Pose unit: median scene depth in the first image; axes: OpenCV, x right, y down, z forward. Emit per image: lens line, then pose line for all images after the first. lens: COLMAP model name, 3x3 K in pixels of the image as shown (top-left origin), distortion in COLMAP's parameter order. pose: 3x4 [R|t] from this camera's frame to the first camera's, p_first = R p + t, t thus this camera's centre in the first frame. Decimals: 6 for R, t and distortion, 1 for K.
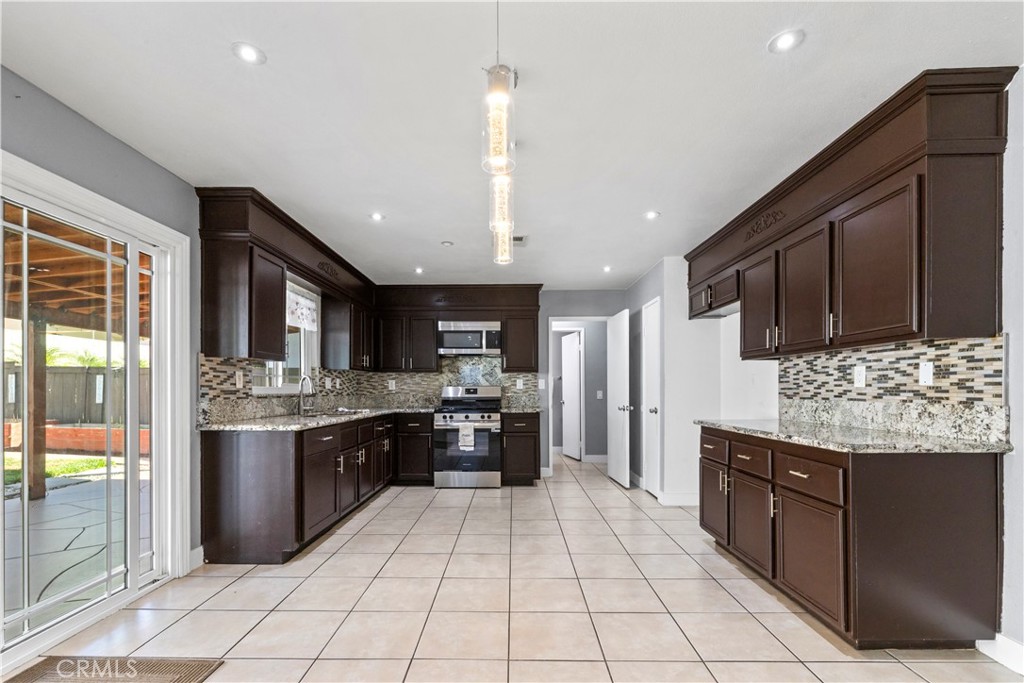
lens RADIAL K [[446.2, 0, 508.8], [0, 446.2, 390.7], [0, 0, 1]] dist [0.000305, -0.000183]
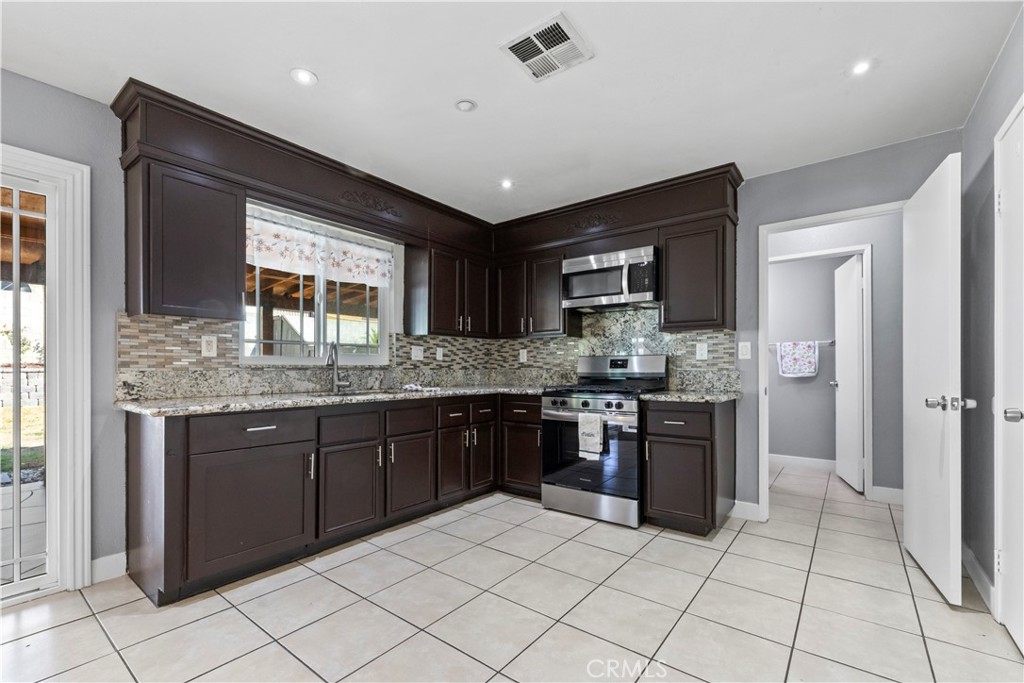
lens RADIAL K [[443.1, 0, 507.7], [0, 443.1, 367.6], [0, 0, 1]] dist [0.000503, 0.000655]
pose [[0.797211, 0.001935, -0.603697, 0.196897], [-0.002250, 0.999997, 0.000234, 0.008011], [0.603696, 0.001171, 0.797214, 0.443989]]
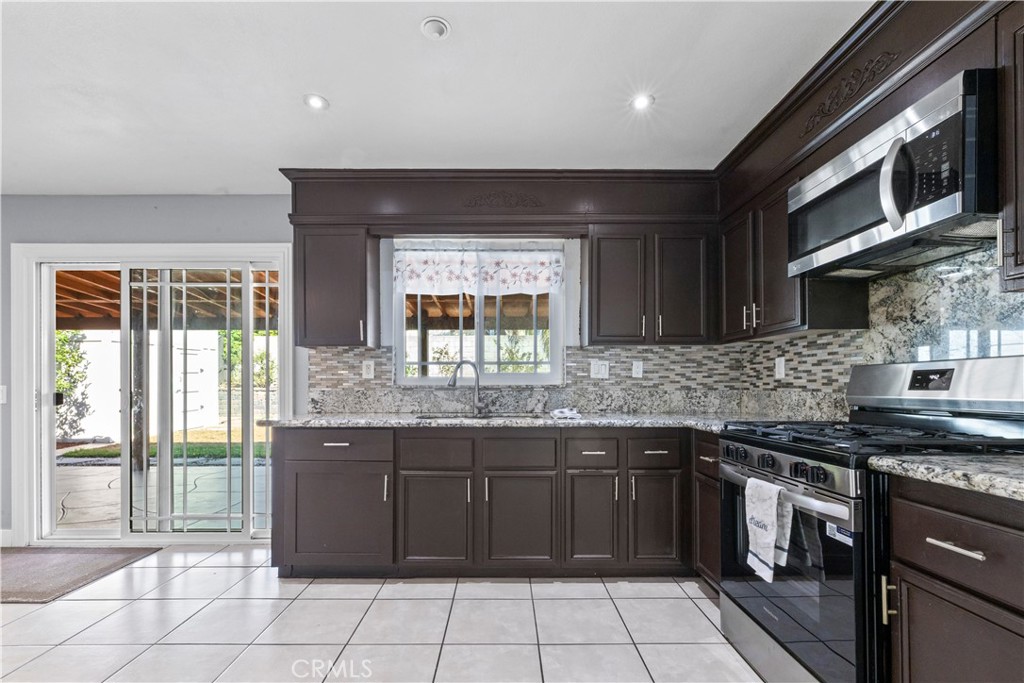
lens RADIAL K [[448.8, 0, 504.3], [0, 448.8, 383.4], [0, 0, 1]] dist [0.000953, 0.000130]
pose [[0.014438, -0.005611, -0.999880, 0.221612], [-0.000572, 0.999984, -0.005619, 0.006226], [0.999896, 0.000654, 0.014435, 0.820110]]
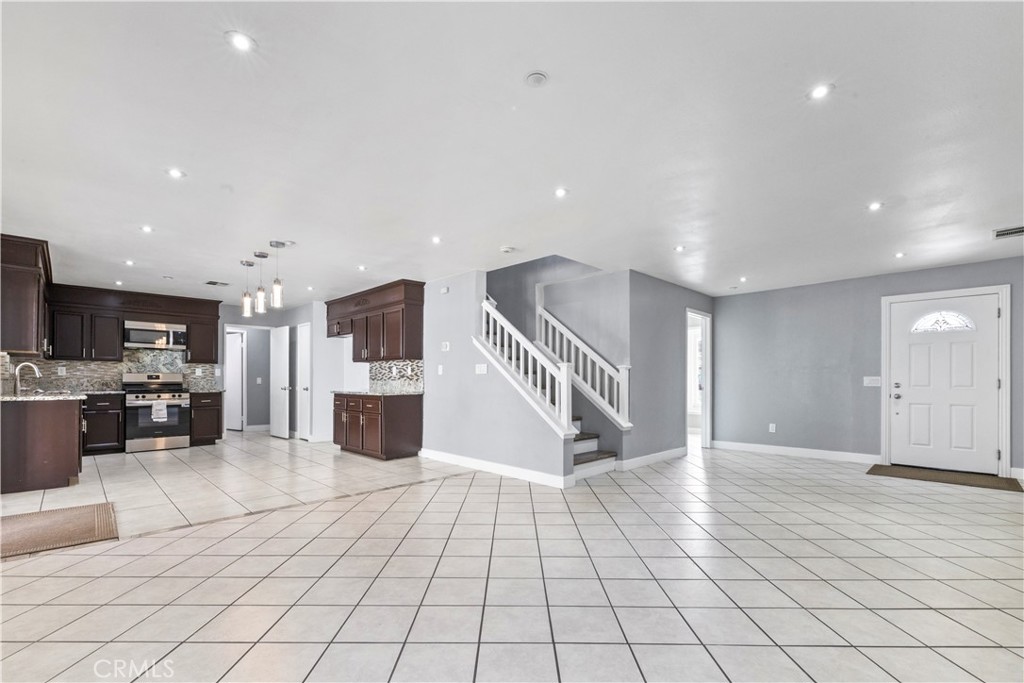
lens RADIAL K [[442.5, 0, 510.7], [0, 442.5, 372.9], [0, 0, 1]] dist [0.000006, 0.000271]
pose [[0.701404, 0.012574, 0.712653, -0.302205], [0.000530, 0.999835, -0.018162, 0.013932], [-0.712764, 0.013117, 0.701282, -0.675725]]
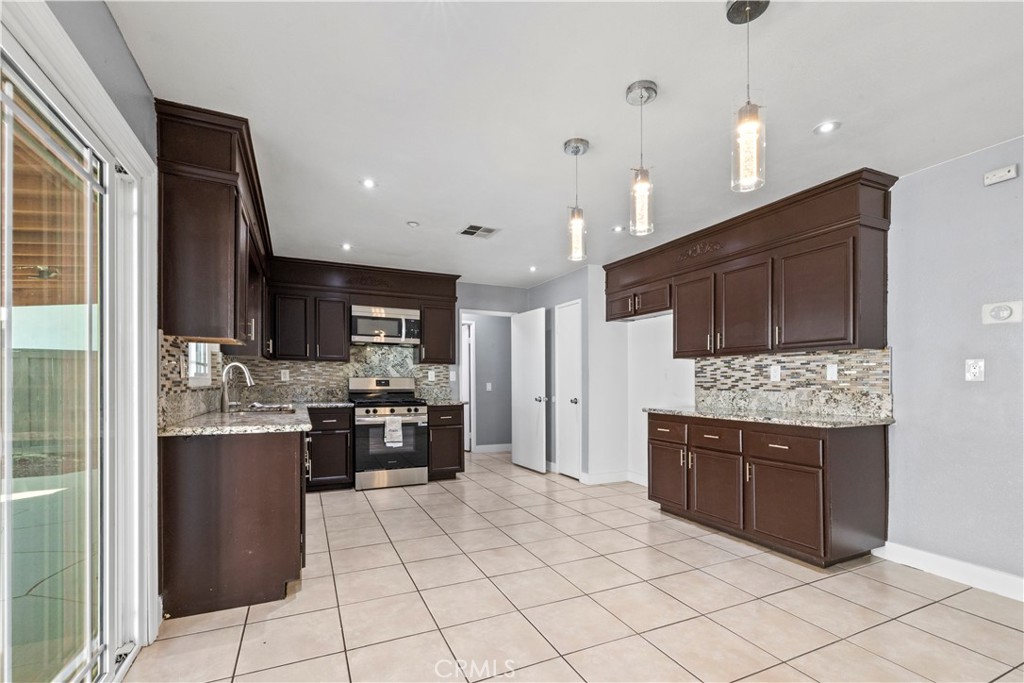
lens RADIAL K [[445.1, 0, 504.7], [0, 445.1, 382.9], [0, 0, 1]] dist [-0.000518, 0.000183]
pose [[0.904724, 0.003404, 0.425984, -0.280533], [-0.003567, 0.999994, -0.000415, 0.000347], [-0.425983, -0.001144, 0.904731, 0.063037]]
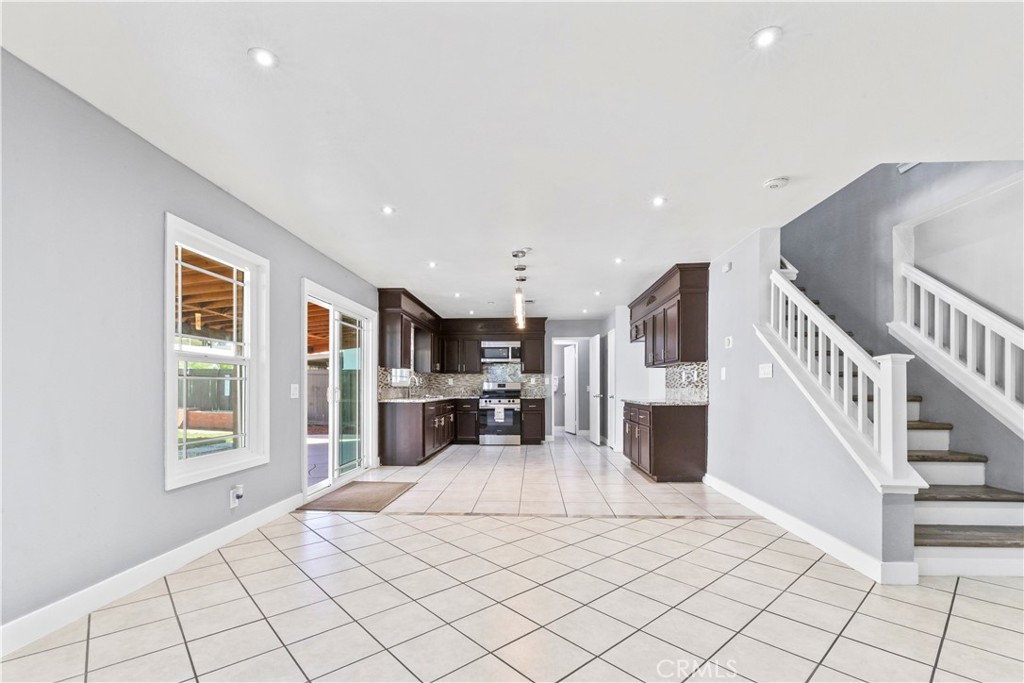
lens RADIAL K [[448.1, 0, 517.7], [0, 448.1, 385.9], [0, 0, 1]] dist [0.000066, 0.000098]
pose [[0.999630, 0.000055, -0.027193, 0.016535], [-0.000268, 0.999969, -0.007841, 0.016091], [0.027192, 0.007846, 0.999599, -0.633000]]
